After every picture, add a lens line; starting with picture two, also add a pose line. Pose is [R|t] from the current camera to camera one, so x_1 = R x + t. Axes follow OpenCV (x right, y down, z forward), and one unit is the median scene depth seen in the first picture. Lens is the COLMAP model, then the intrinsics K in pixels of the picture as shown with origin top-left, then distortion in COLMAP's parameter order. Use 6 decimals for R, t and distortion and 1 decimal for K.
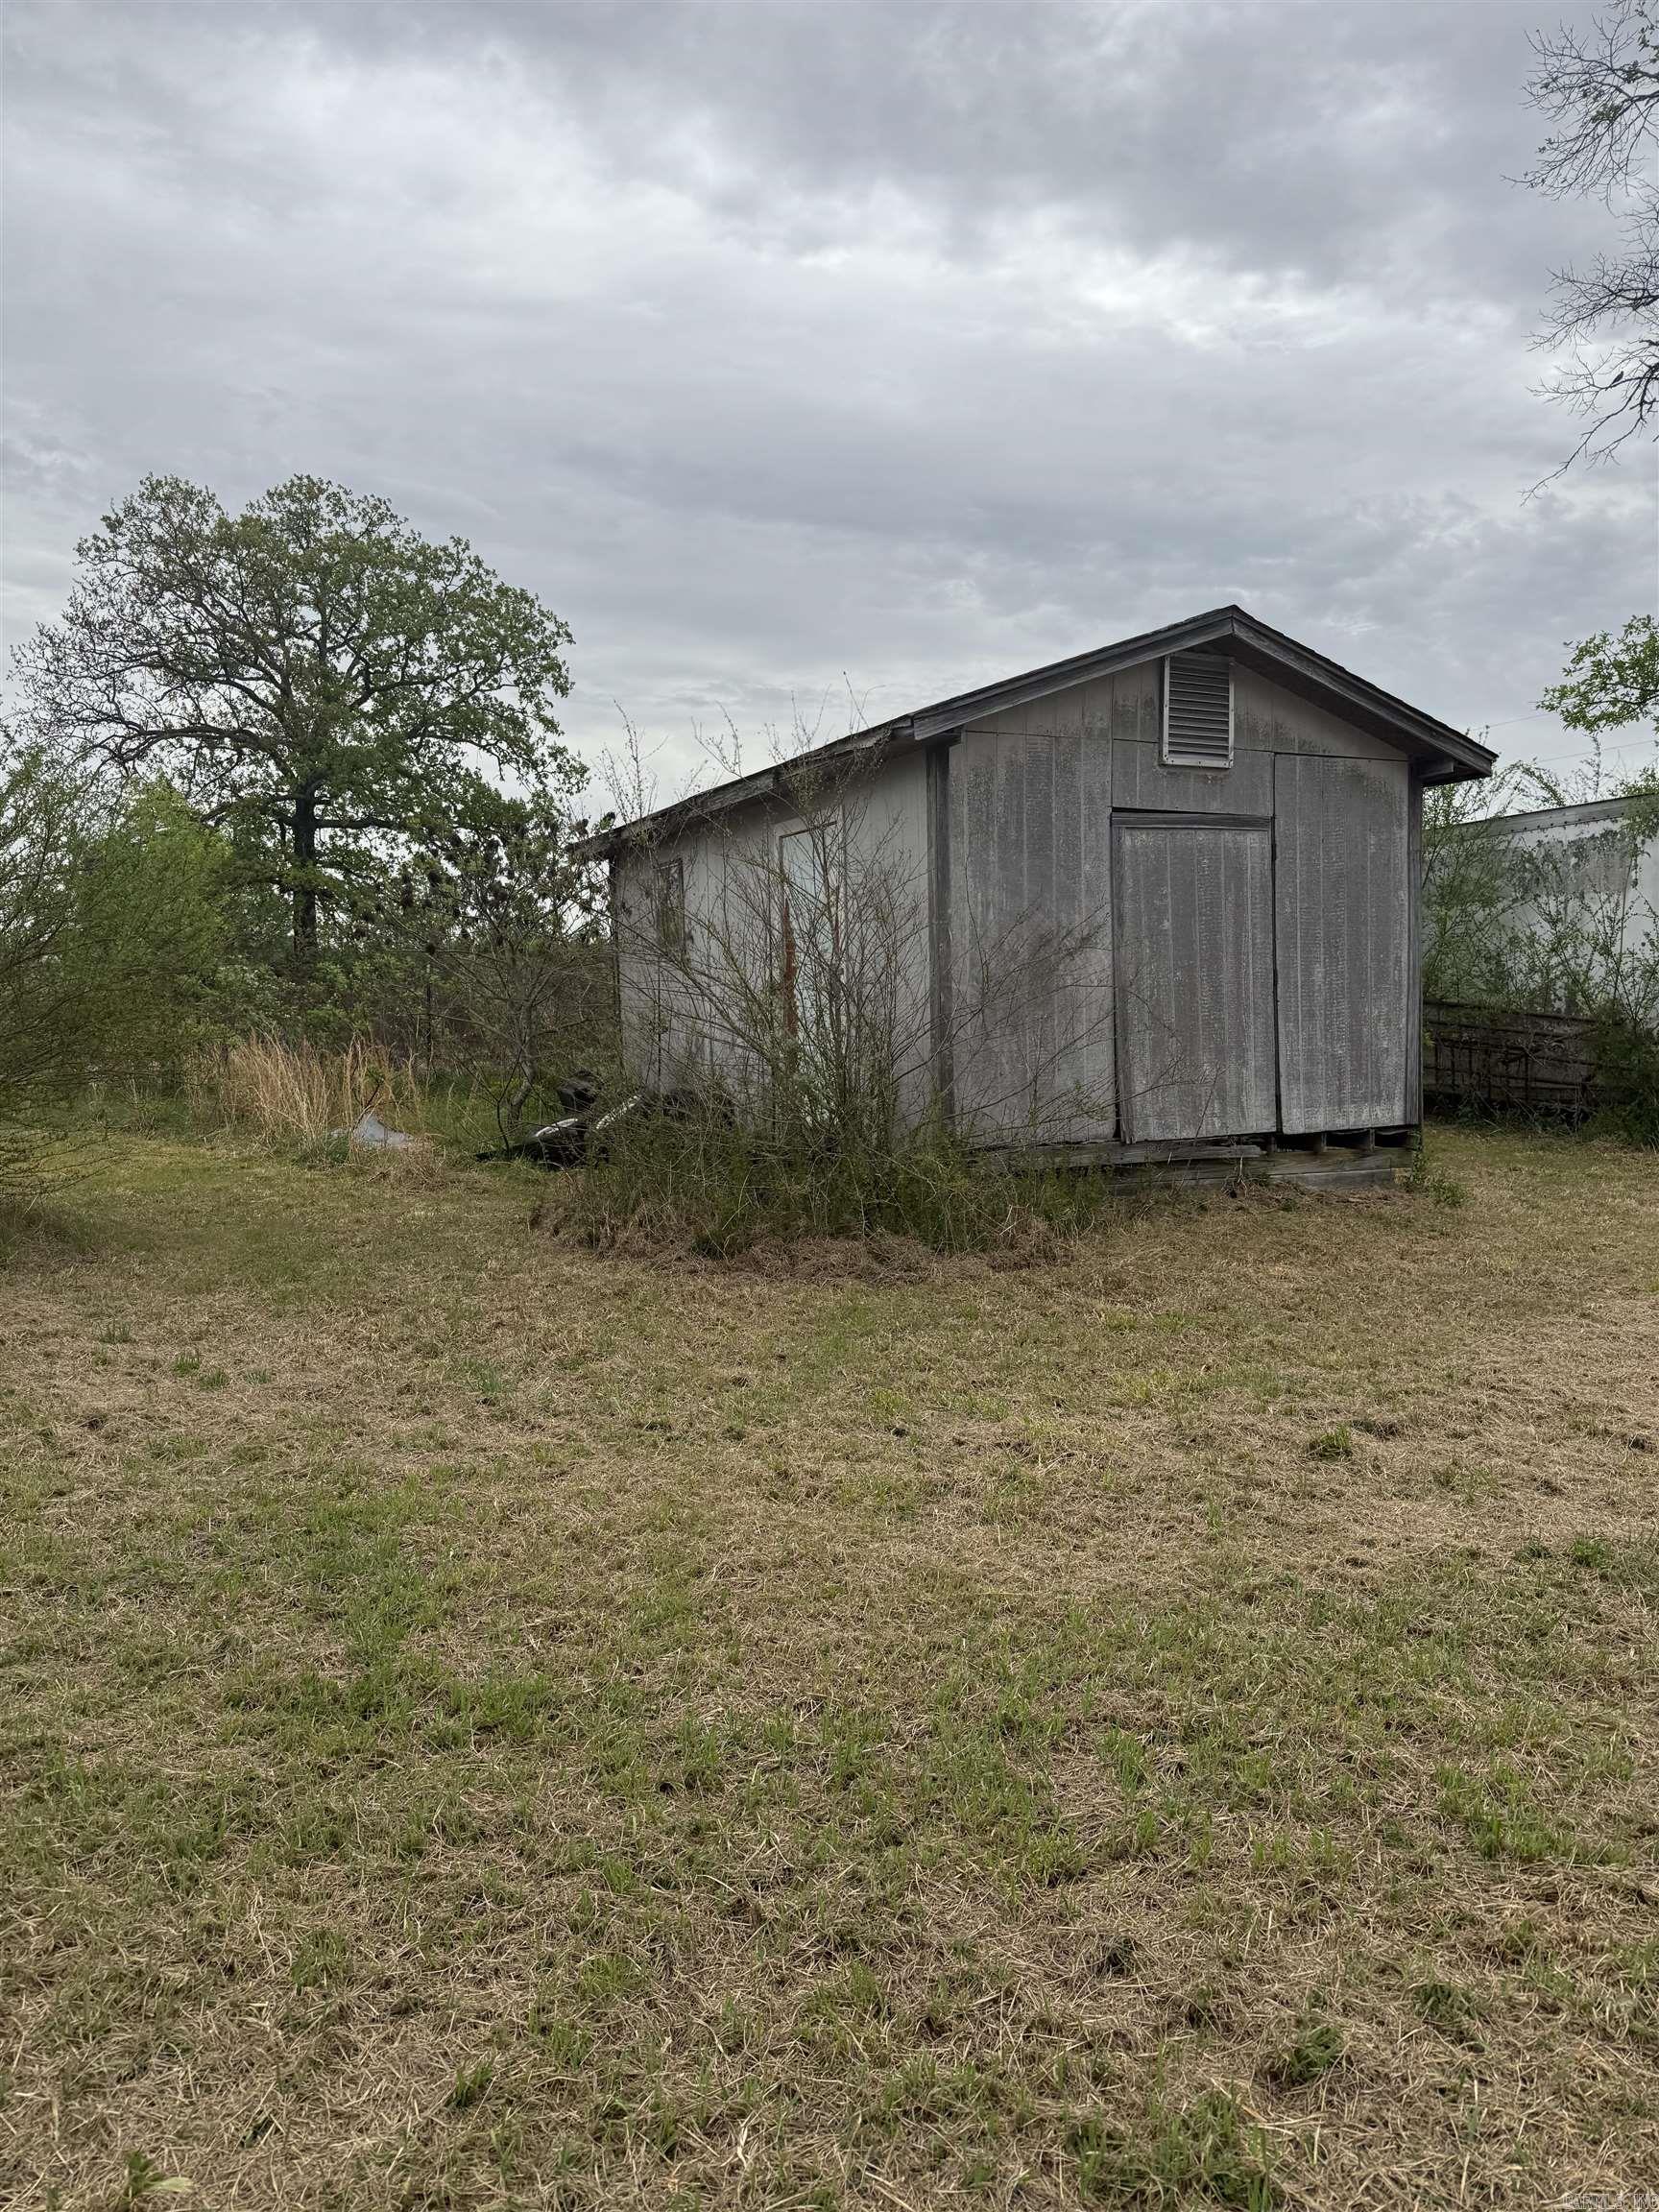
lens RADIAL K [[1553.4, 0, 845.0], [0, 1553.4, 1132.4], [0, 0, 1]] dist [0.126129, -0.149818]
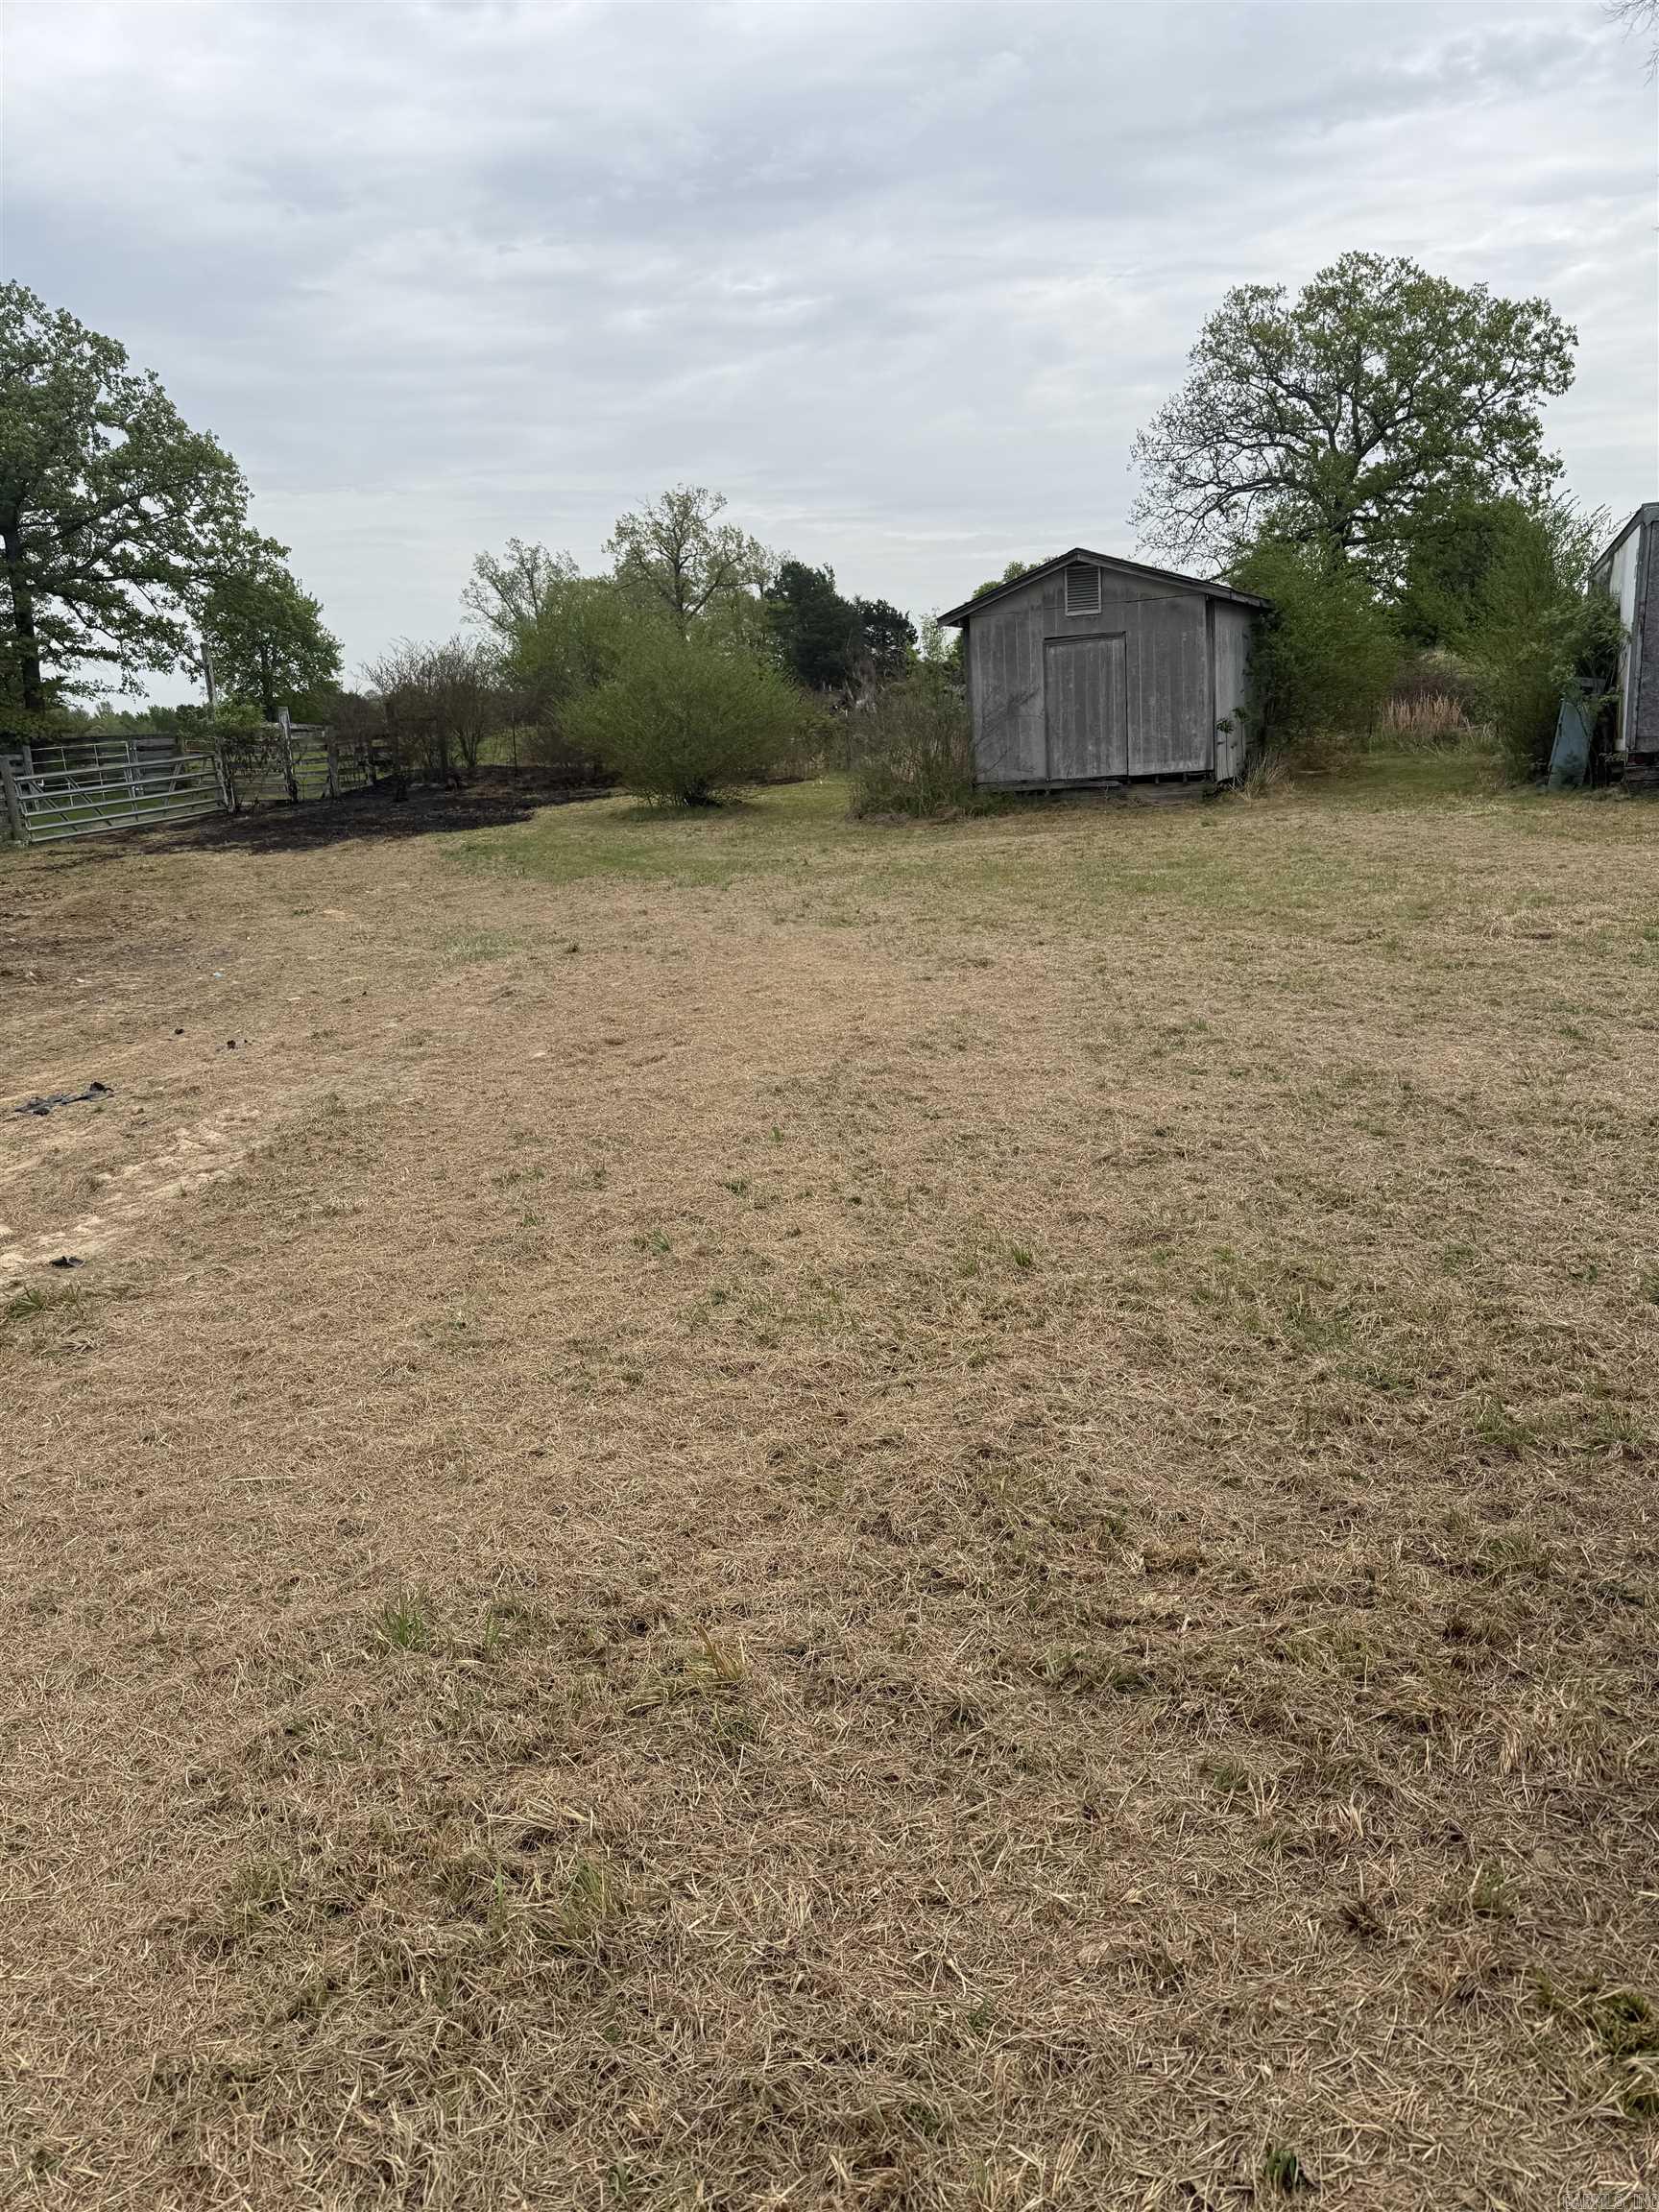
lens RADIAL K [[1553.4, 0, 845.0], [0, 1553.4, 1132.4], [0, 0, 1]] dist [0.126129, -0.149818]
pose [[0.673707, 0.153353, -0.722912, 1.771339], [-0.006286, 0.979386, 0.201901, 0.052647], [0.738971, -0.131478, 0.660783, -0.911623]]
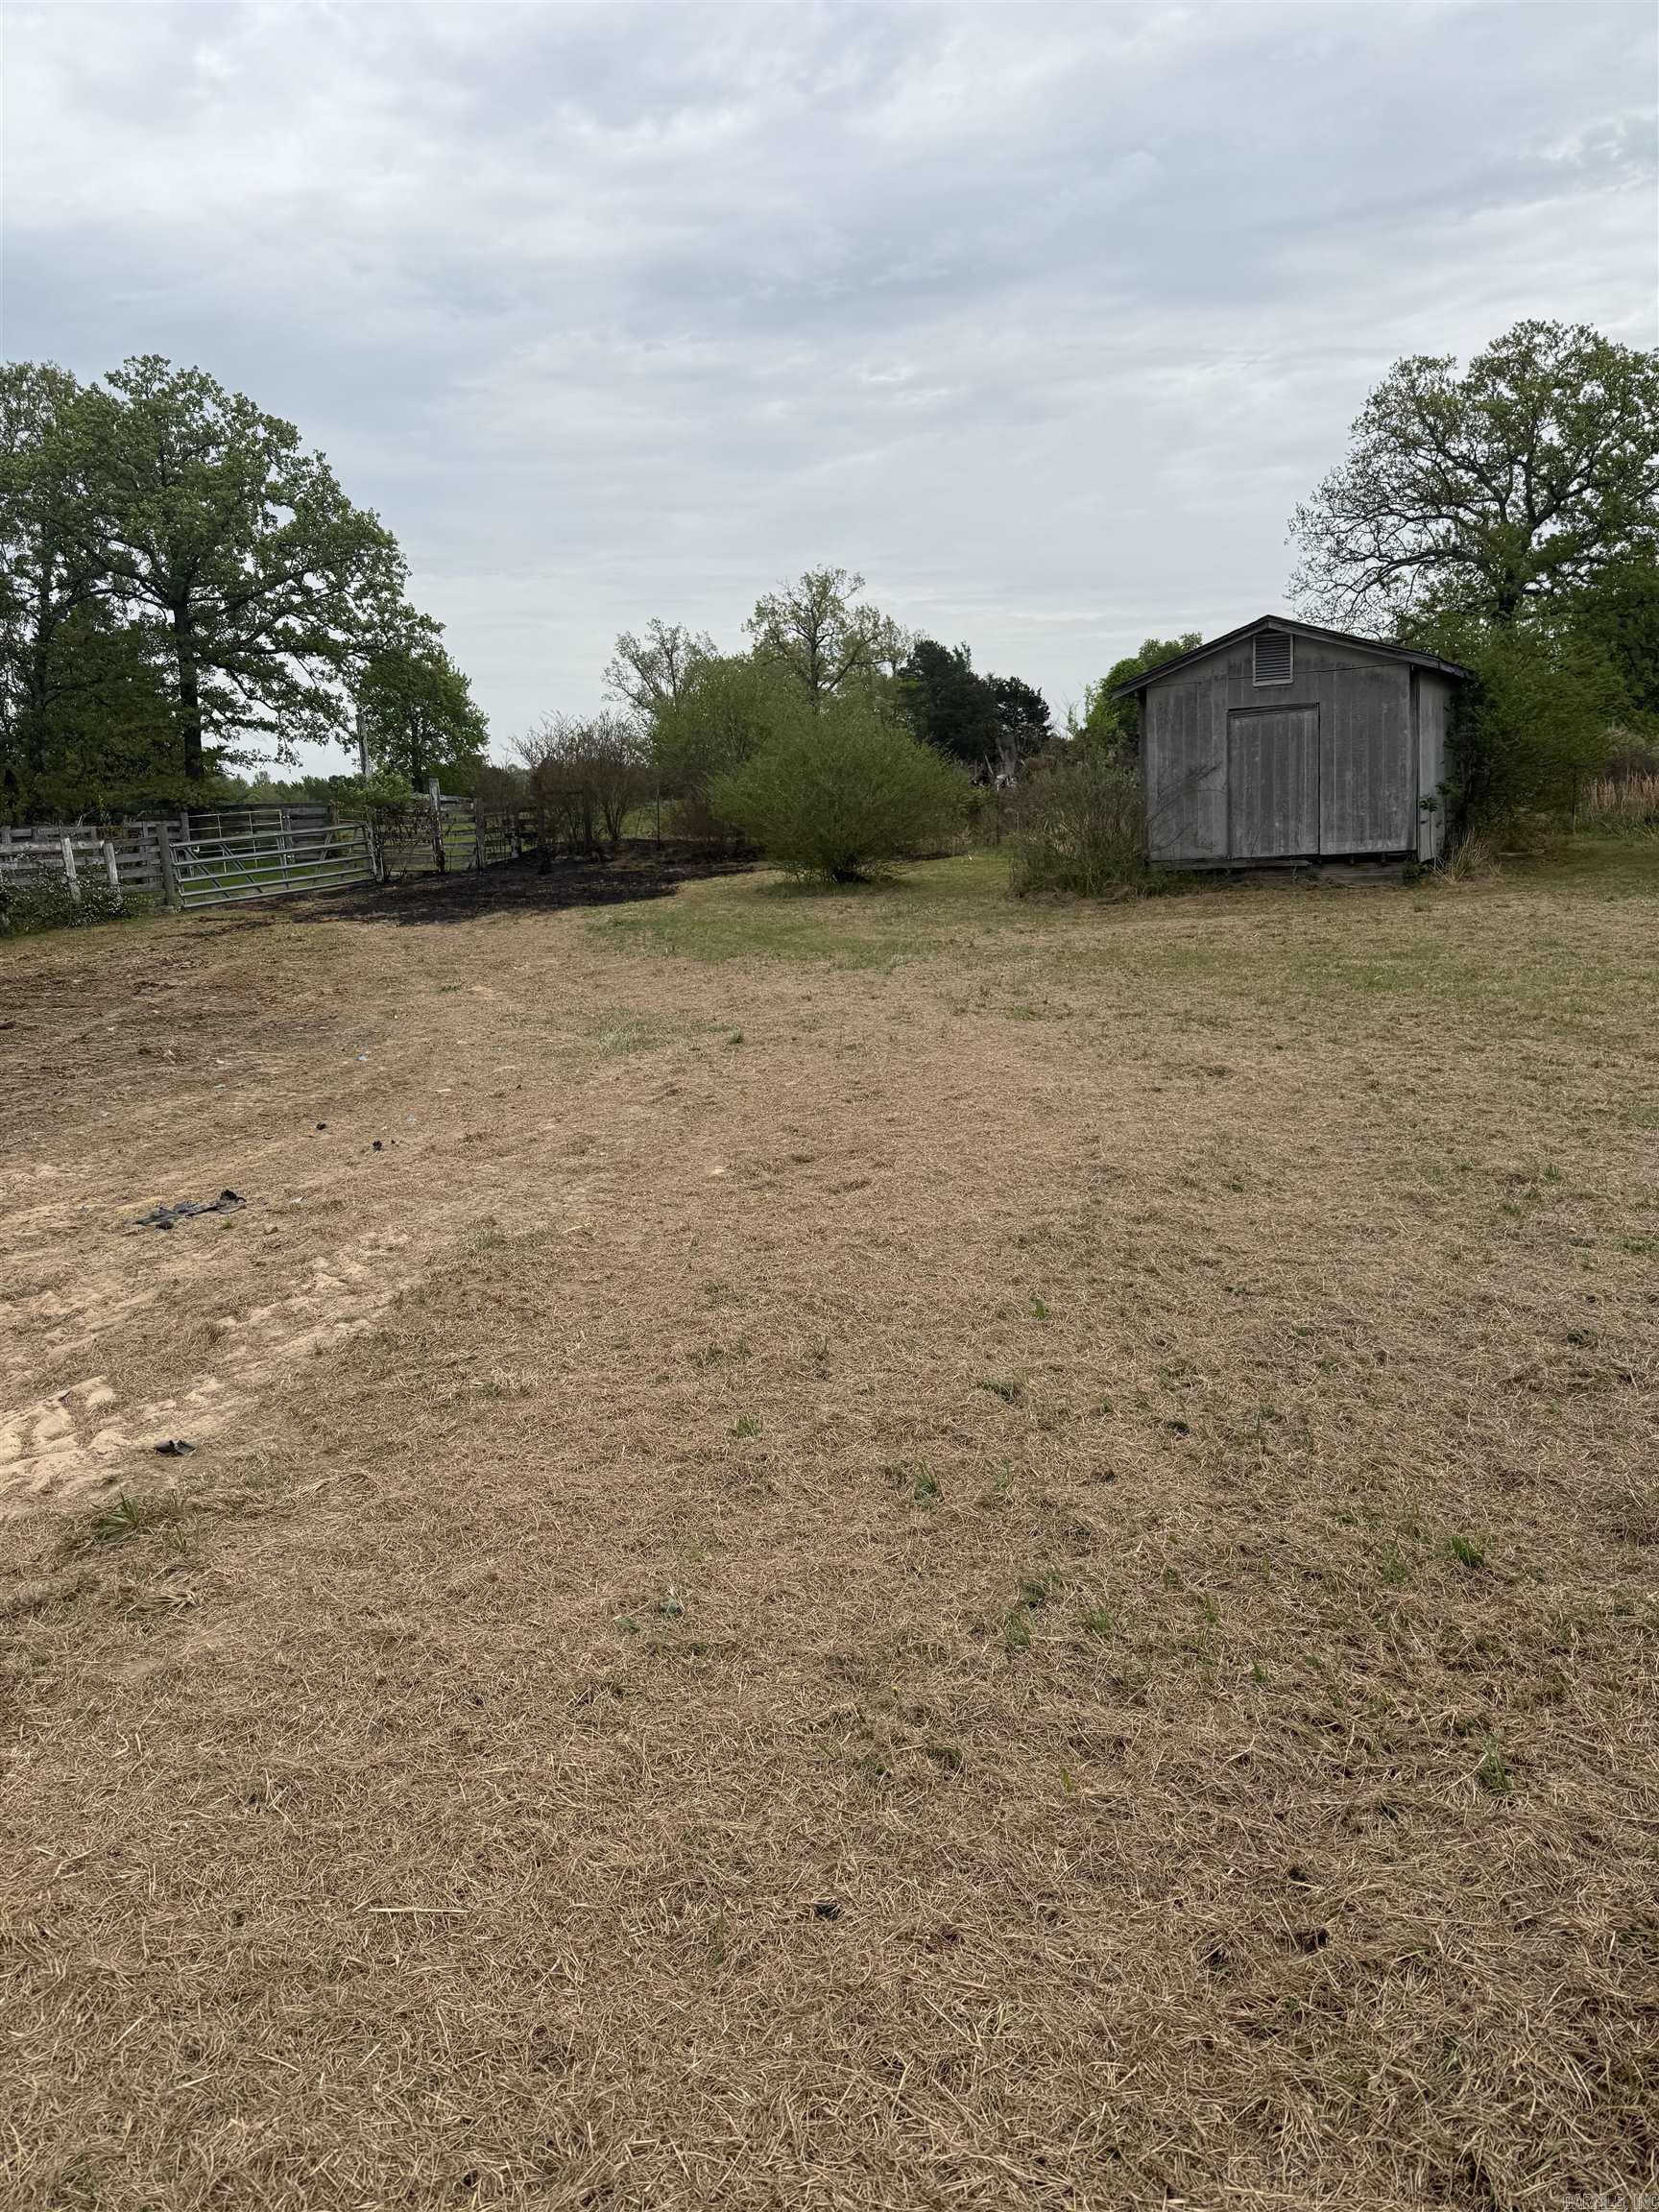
lens RADIAL K [[1532.5, 0, 829.5], [0, 1532.5, 1106.0], [0, 0, 1]] dist [0.268823, -0.464223]
pose [[0.609100, 0.126819, -0.782888, 1.615048], [-0.020372, 0.989309, 0.144407, 0.044216], [0.792832, -0.072009, 0.605172, -0.859229]]
